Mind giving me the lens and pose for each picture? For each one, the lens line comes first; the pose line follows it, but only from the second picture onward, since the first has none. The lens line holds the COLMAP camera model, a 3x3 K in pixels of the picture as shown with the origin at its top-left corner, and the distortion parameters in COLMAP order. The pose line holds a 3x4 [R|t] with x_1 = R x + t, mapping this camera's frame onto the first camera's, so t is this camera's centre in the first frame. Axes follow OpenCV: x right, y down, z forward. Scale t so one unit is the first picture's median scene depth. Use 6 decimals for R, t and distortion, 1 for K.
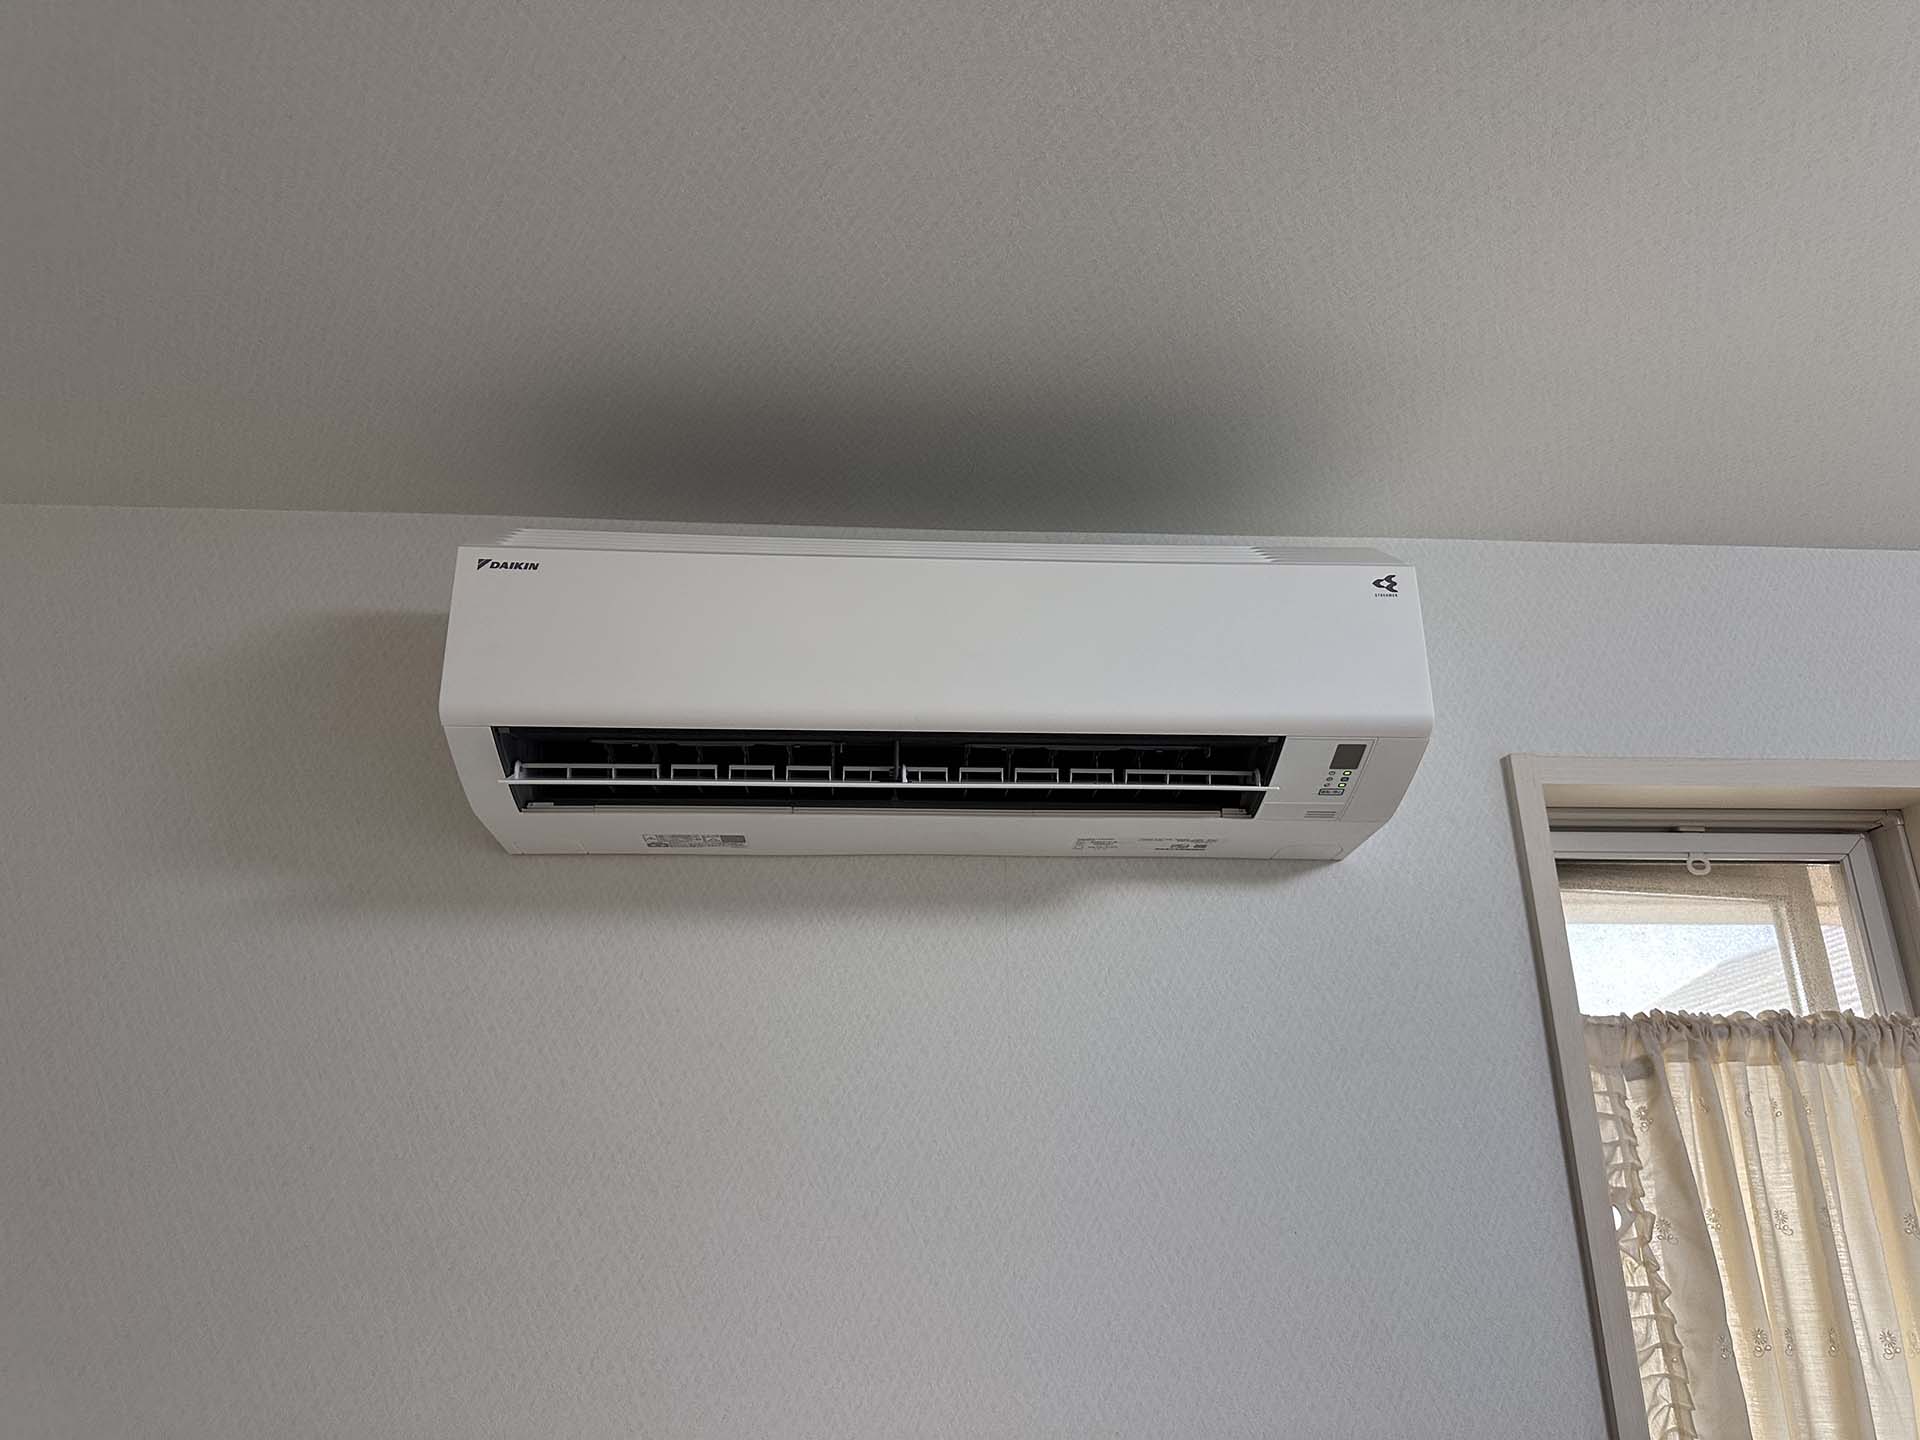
lens RADIAL K [[1341.9, 0, 949.6], [0, 1341.9, 718.6], [0, 0, 1]] dist [0.136232, -0.178281]
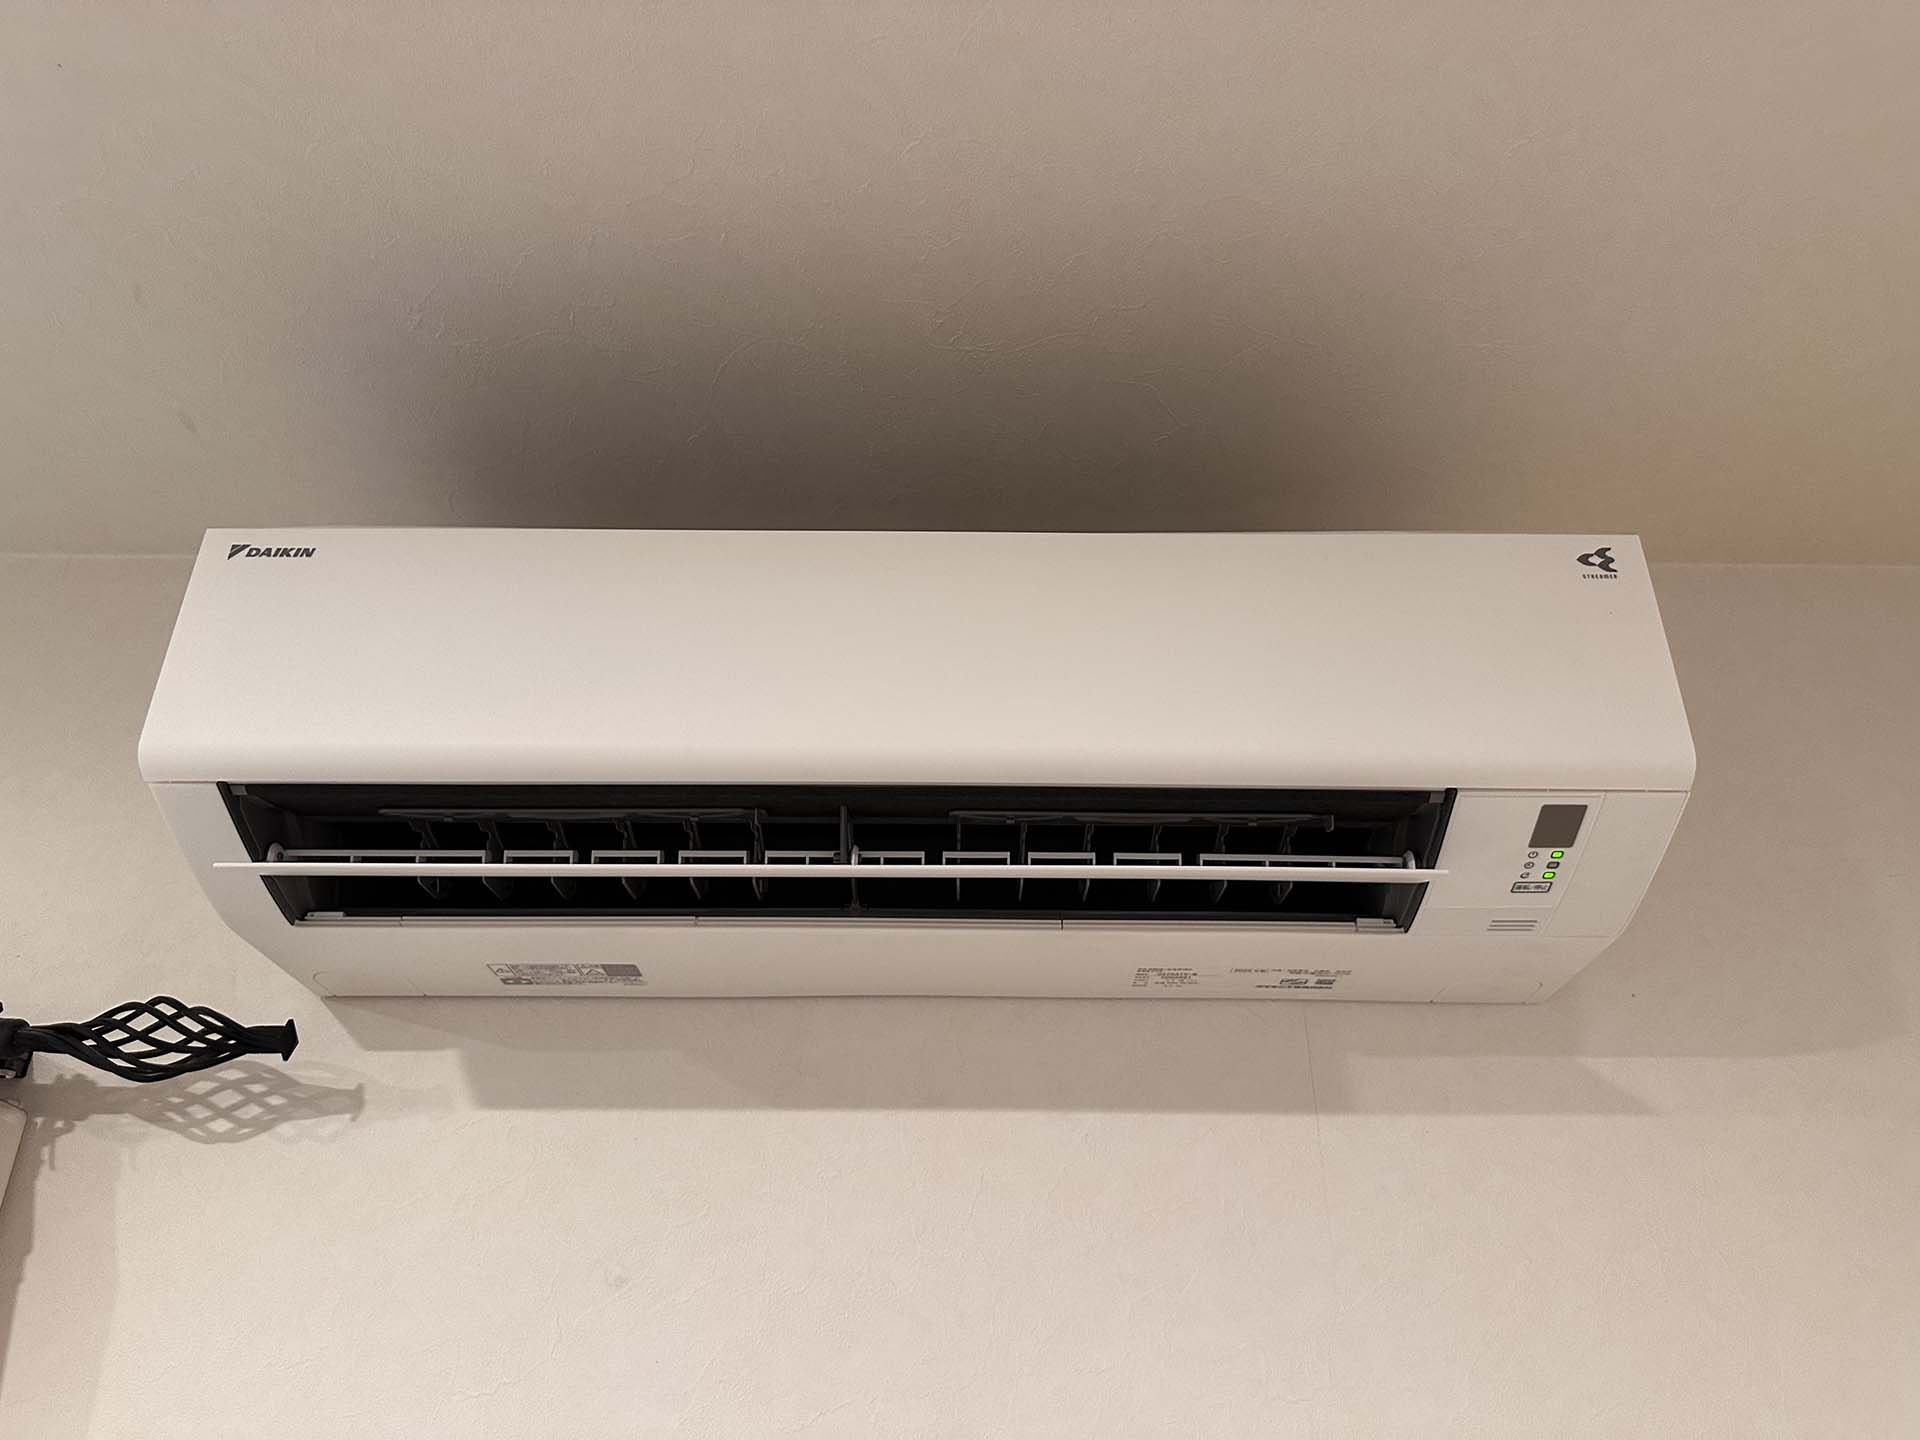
lens RADIAL K [[1390.2, 0, 964.8], [0, 1390.2, 703.5], [0, 0, 1]] dist [0.055473, -0.073702]
pose [[0.997165, -0.016216, -0.073477, 0.065373], [0.005647, 0.989877, -0.141819, 0.058387], [0.075033, 0.141002, 0.987162, 0.313391]]
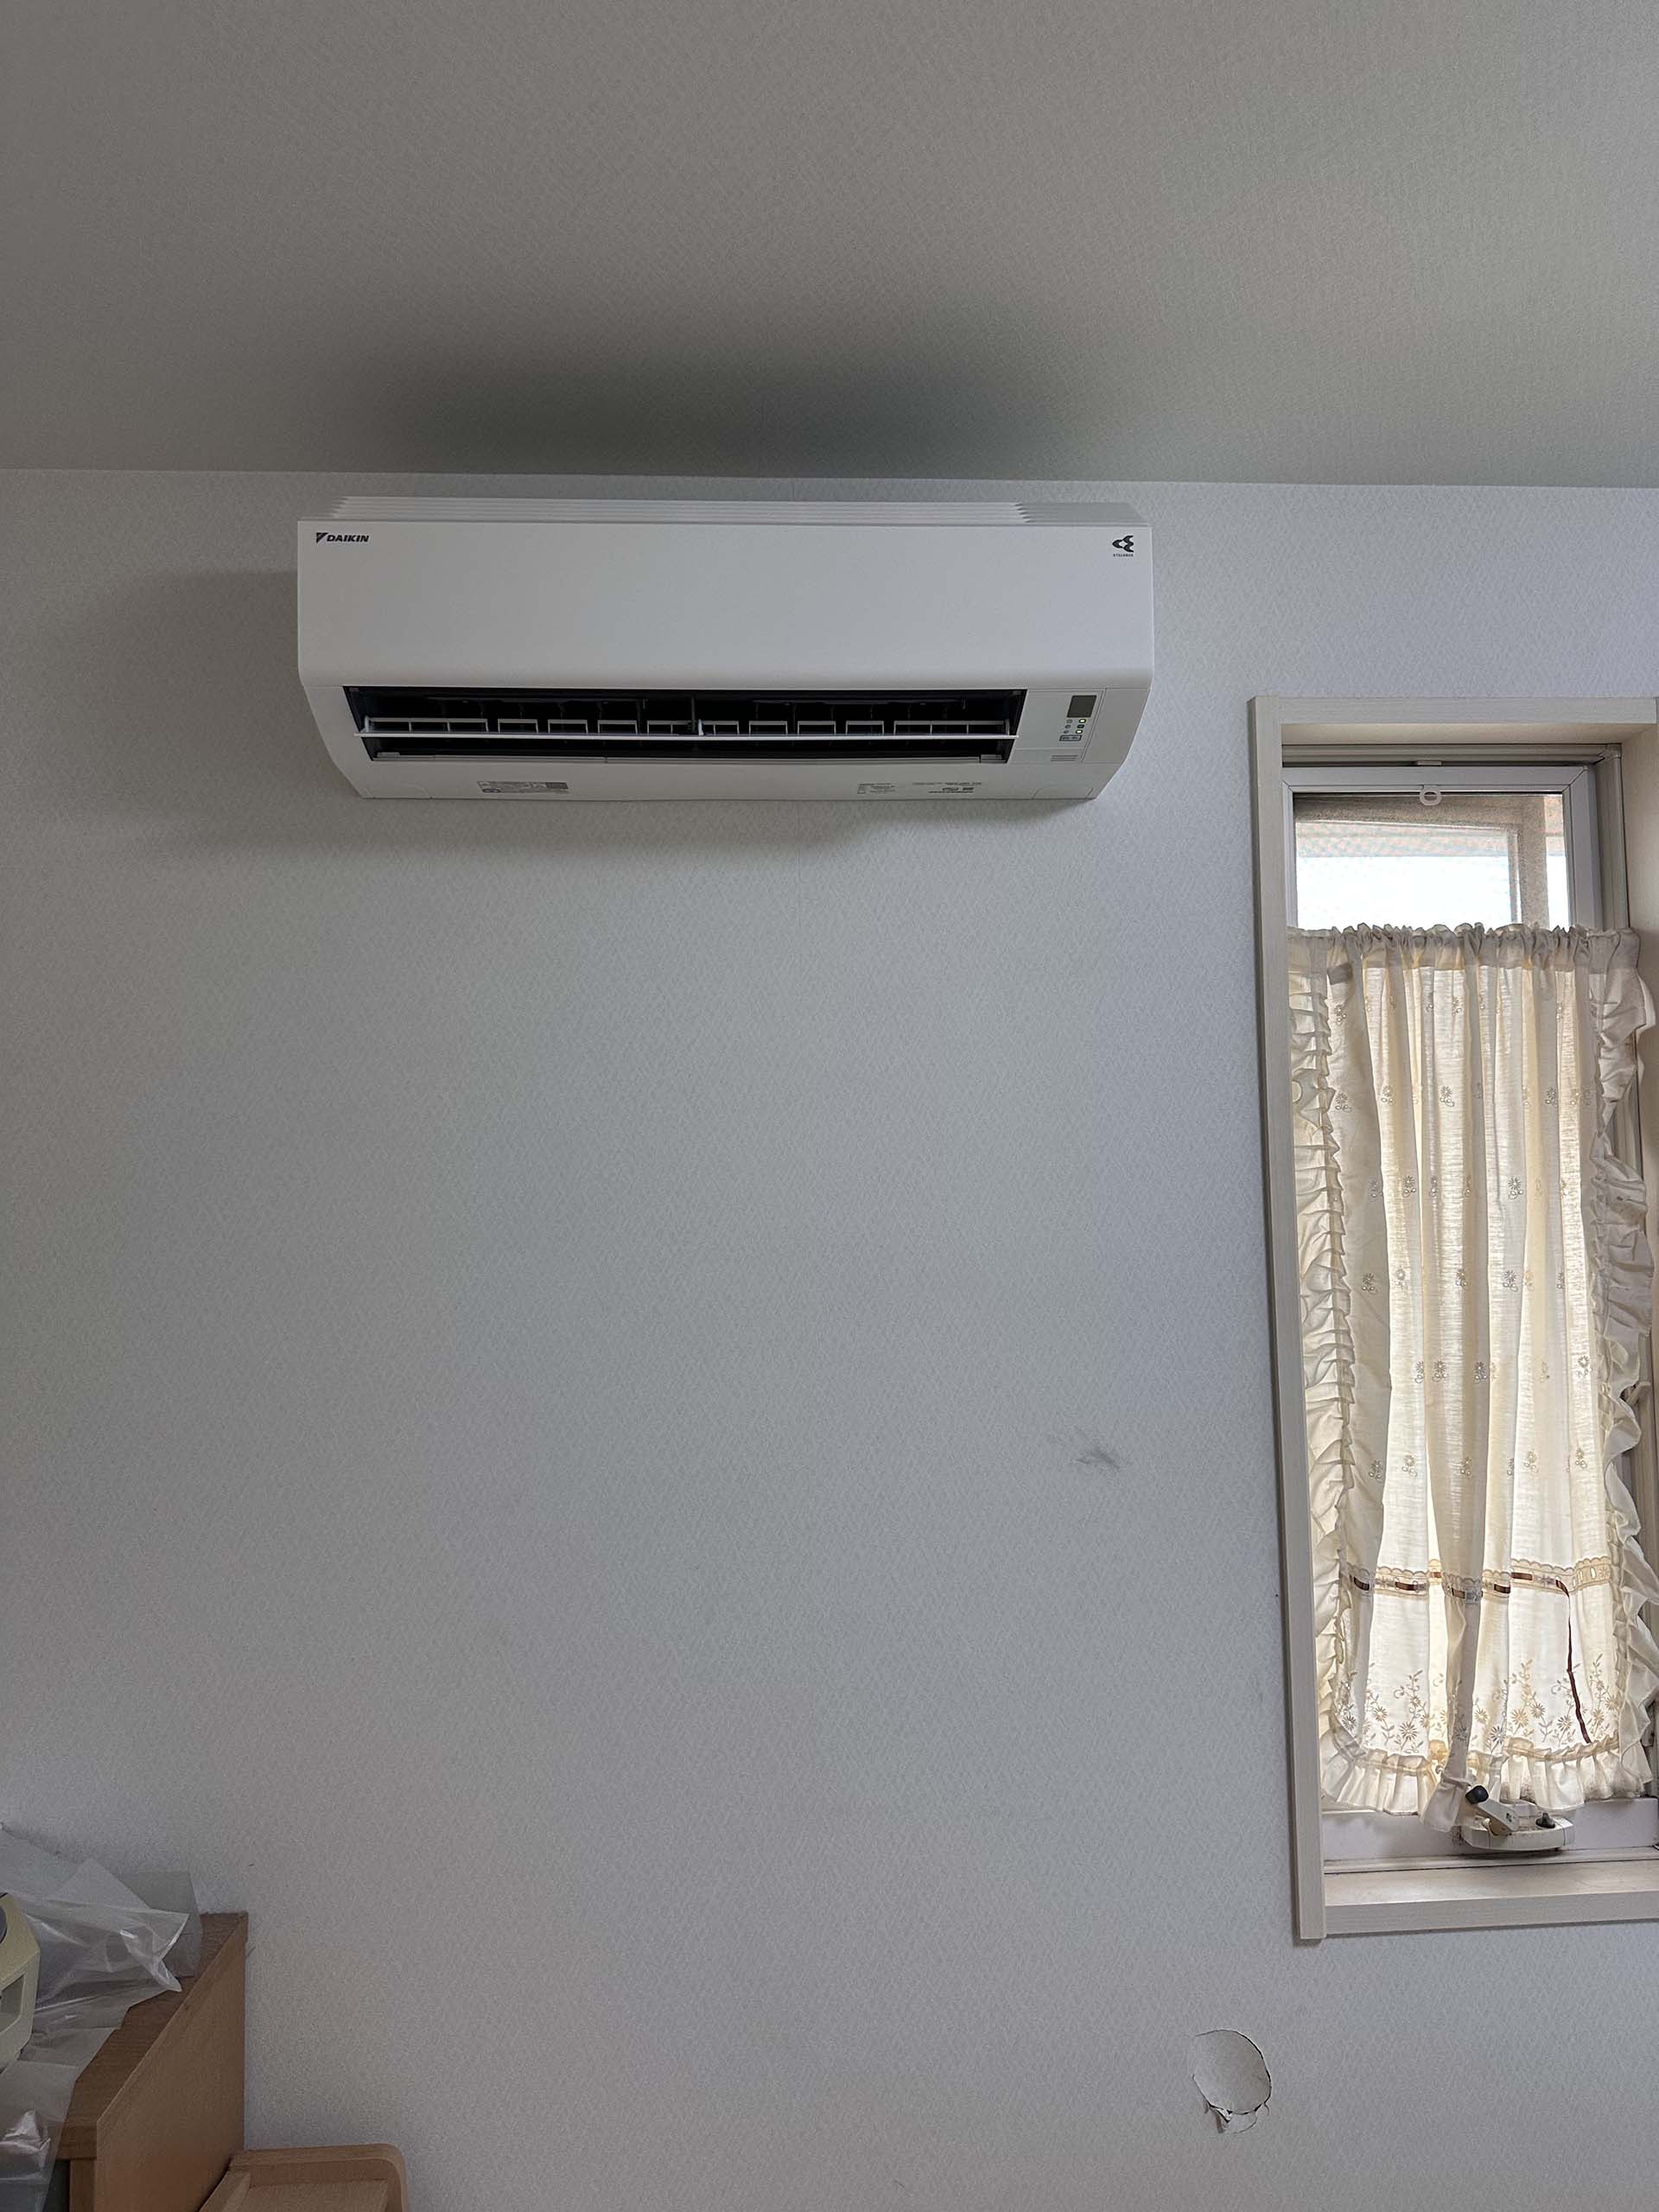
lens RADIAL K [[1633.8, 0, 839.7], [0, 1633.8, 1141.8], [0, 0, 1]] dist [0.205383, -0.493229]
pose [[0.999949, -0.009537, -0.003264, 0.082506], [0.010076, 0.955127, 0.296025, -0.036007], [0.000294, -0.296043, 0.955174, -0.437512]]
